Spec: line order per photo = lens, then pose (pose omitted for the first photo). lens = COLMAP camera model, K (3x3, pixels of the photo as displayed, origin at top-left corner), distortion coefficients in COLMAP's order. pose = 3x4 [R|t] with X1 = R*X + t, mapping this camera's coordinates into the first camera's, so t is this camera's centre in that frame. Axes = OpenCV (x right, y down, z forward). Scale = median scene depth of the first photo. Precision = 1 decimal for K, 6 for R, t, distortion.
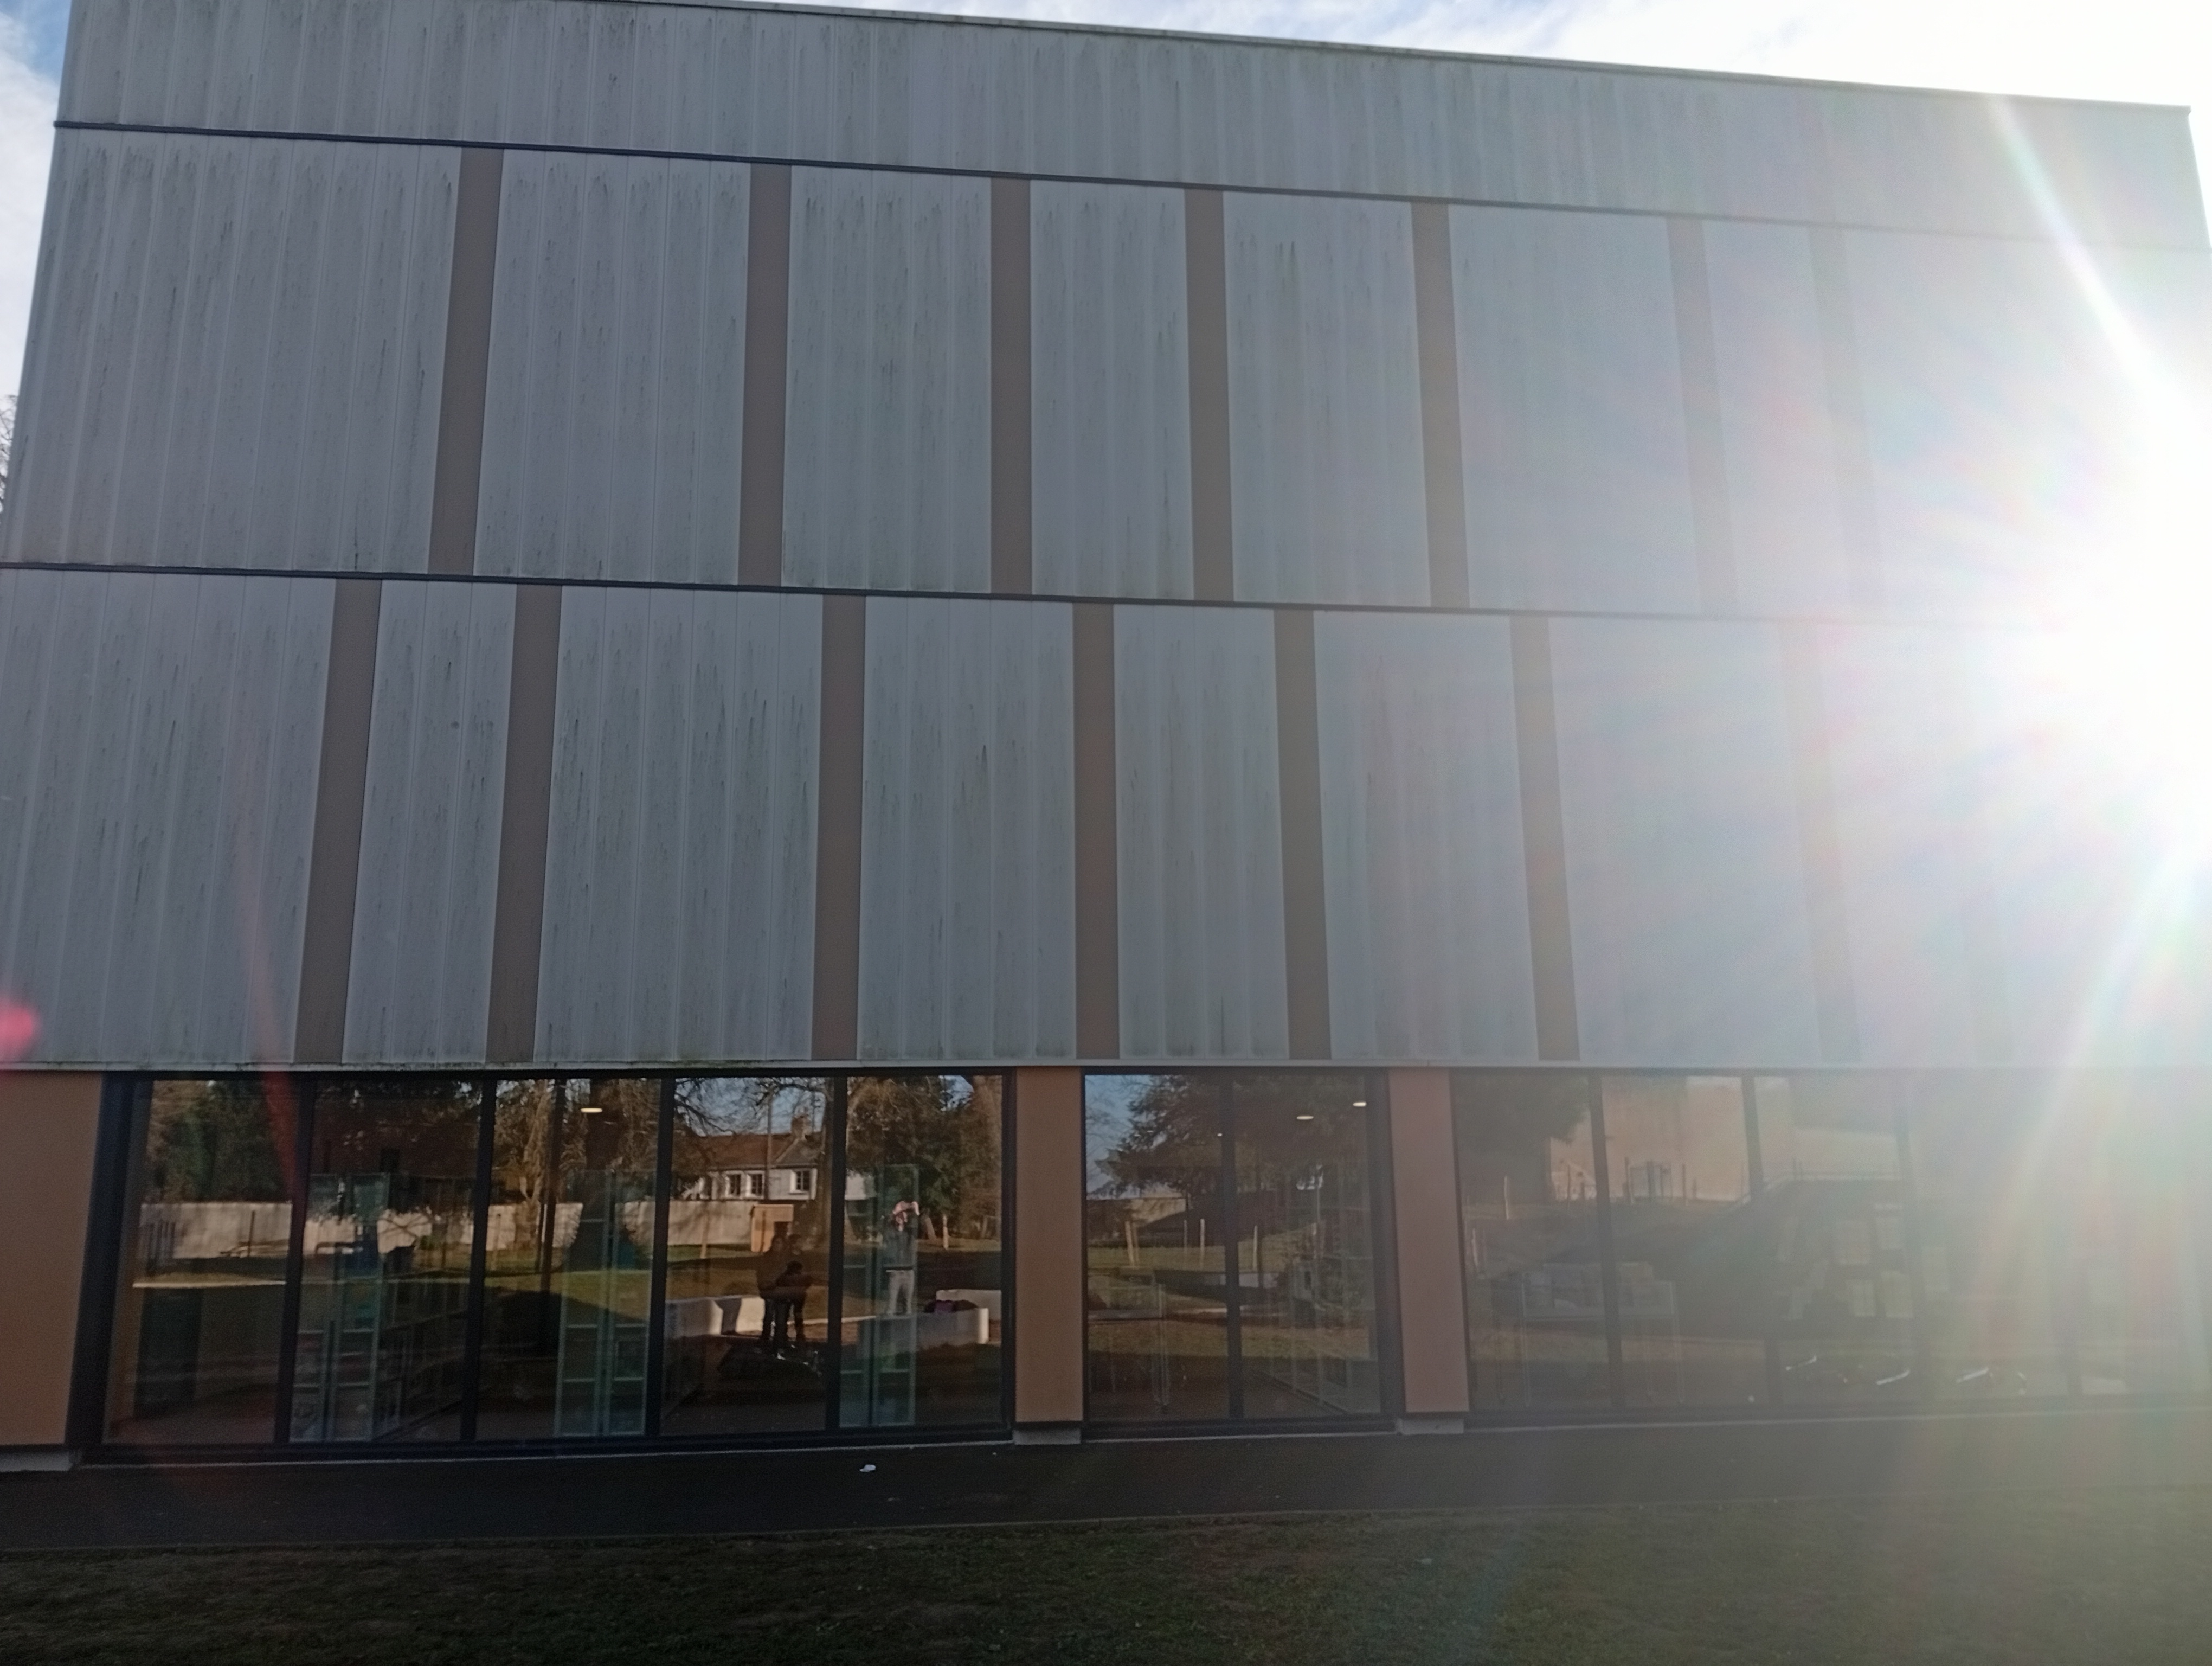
lens RADIAL K [[1780.2, 0, 1109.0], [0, 1780.2, 839.0], [0, 0, 1]] dist [0.034420, -0.073638]
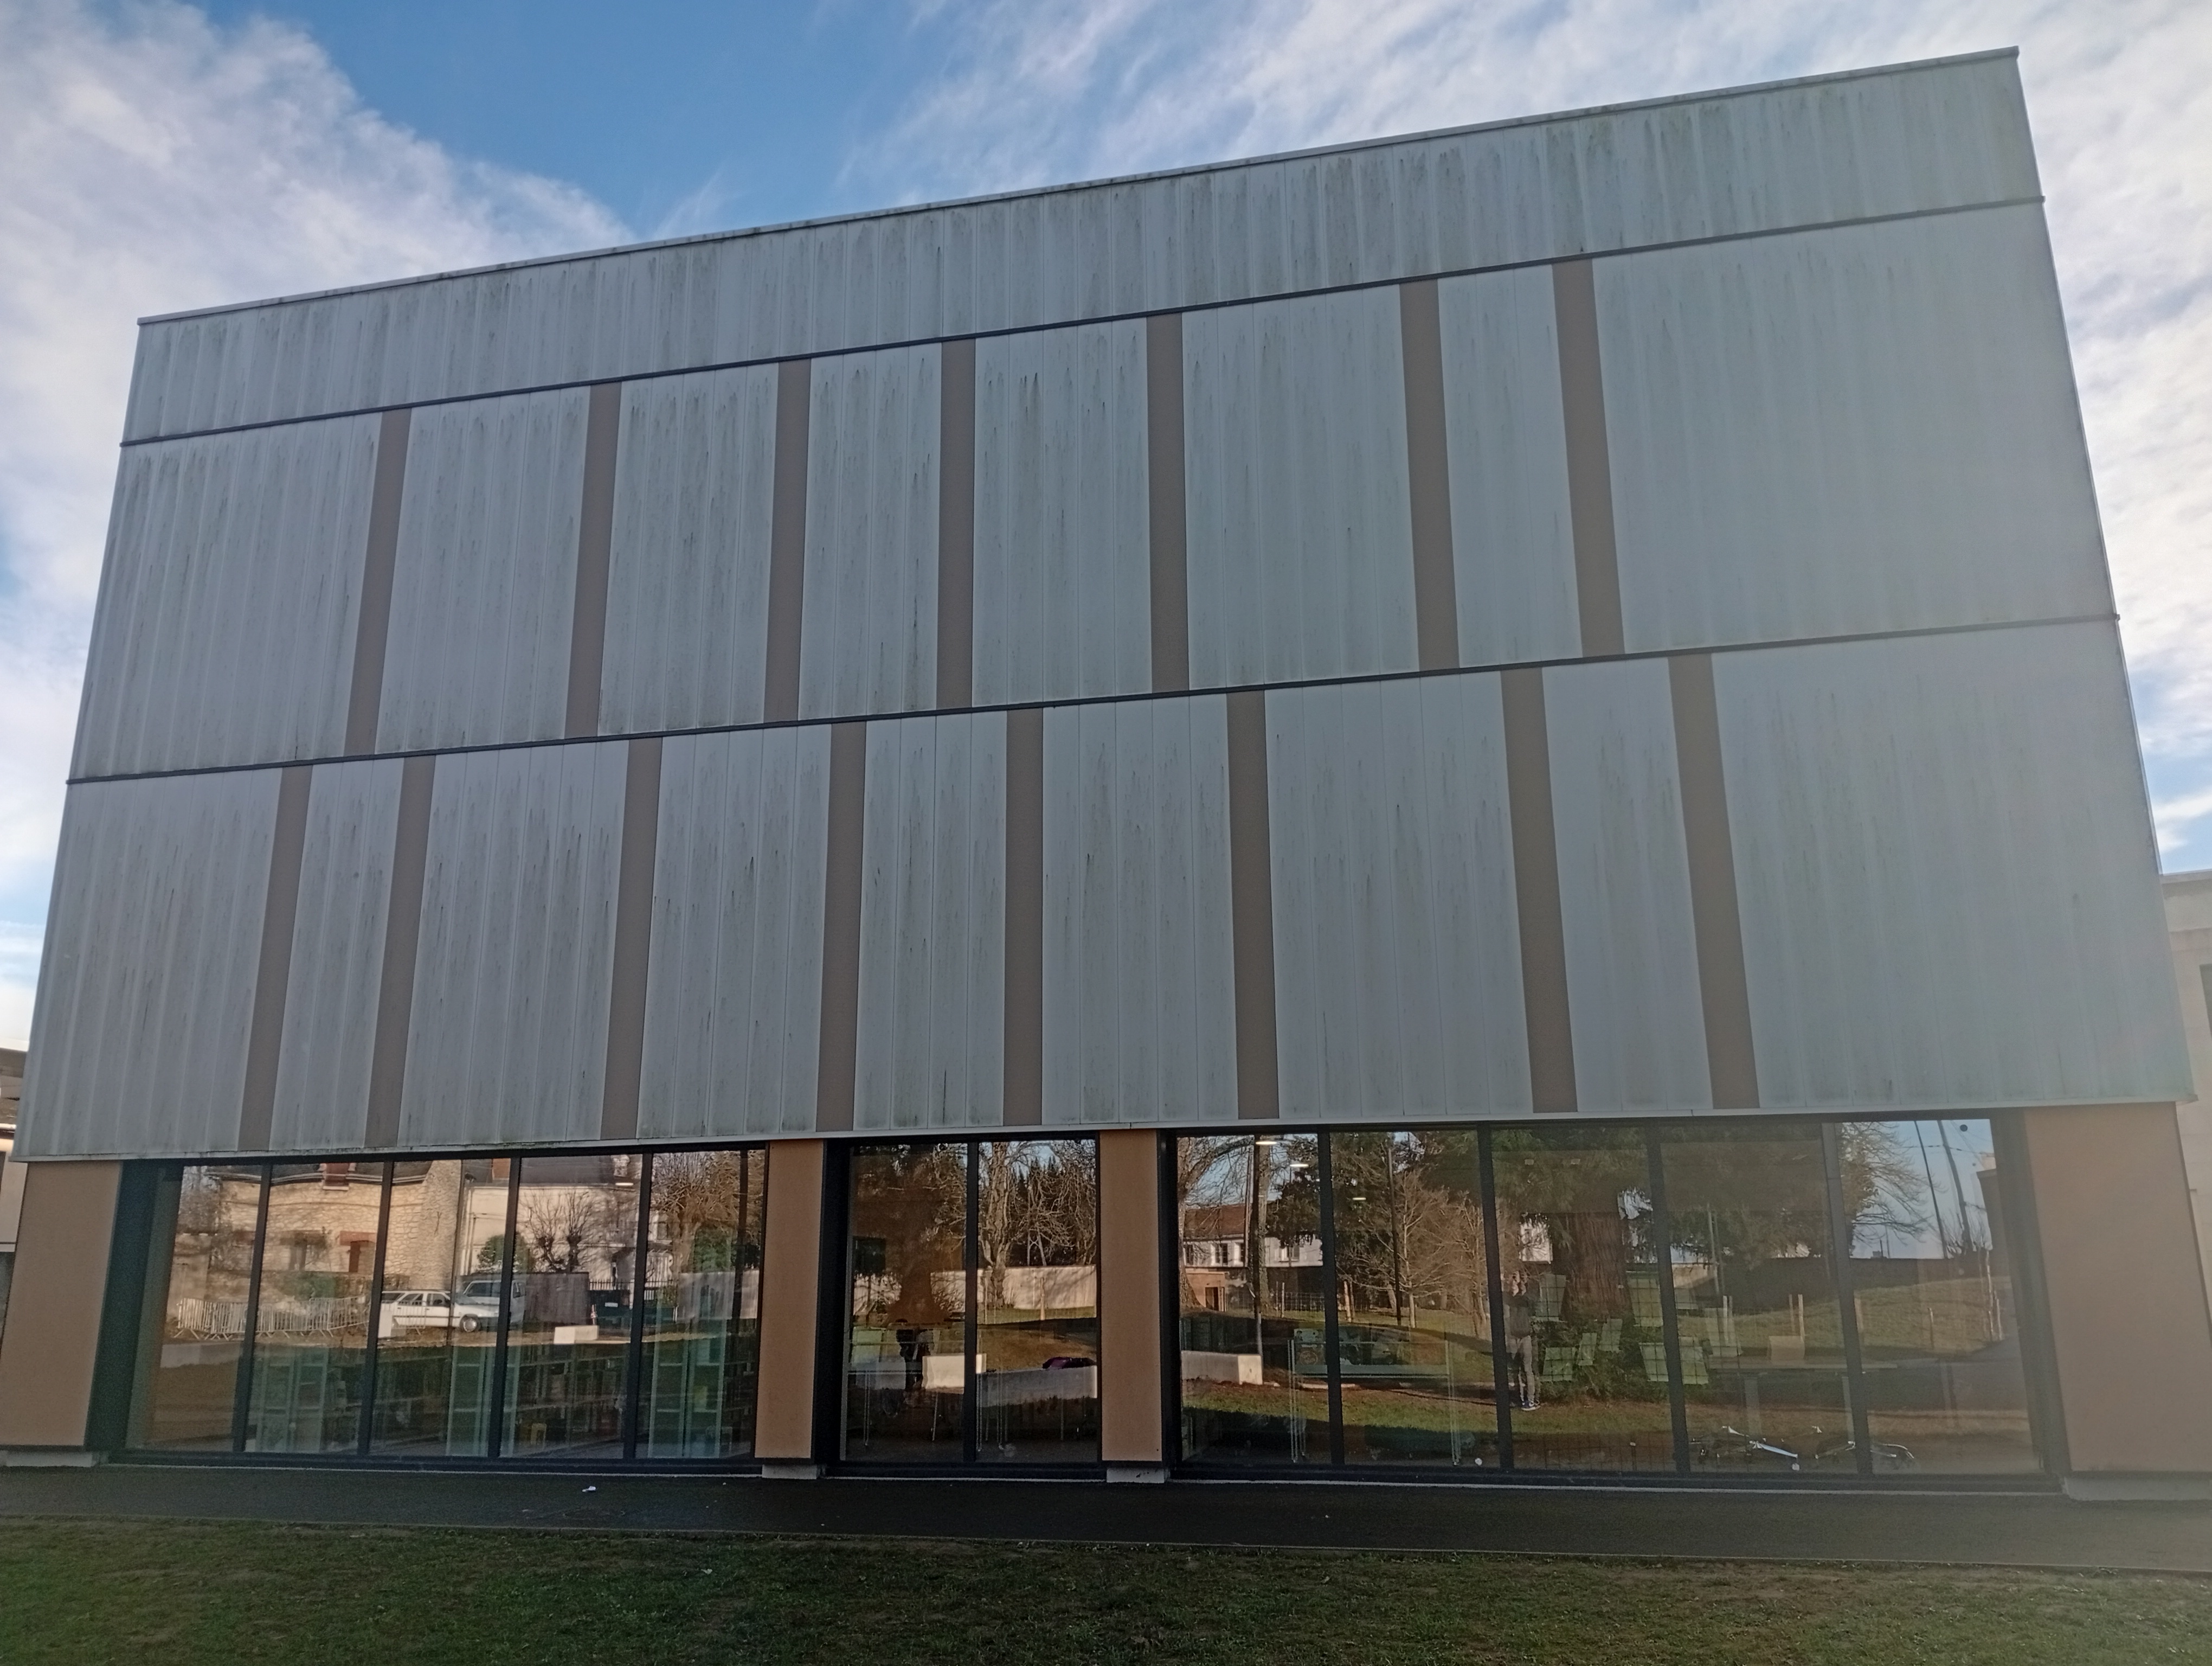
lens RADIAL K [[1780.2, 0, 1121.7], [0, 1780.2, 838.7], [0, 0, 1]] dist [0.034420, -0.073638]
pose [[0.942424, -0.080160, -0.324672, 0.527101], [0.065148, 0.996254, -0.056864, 0.015756], [0.328014, 0.032438, 0.944116, -0.001525]]
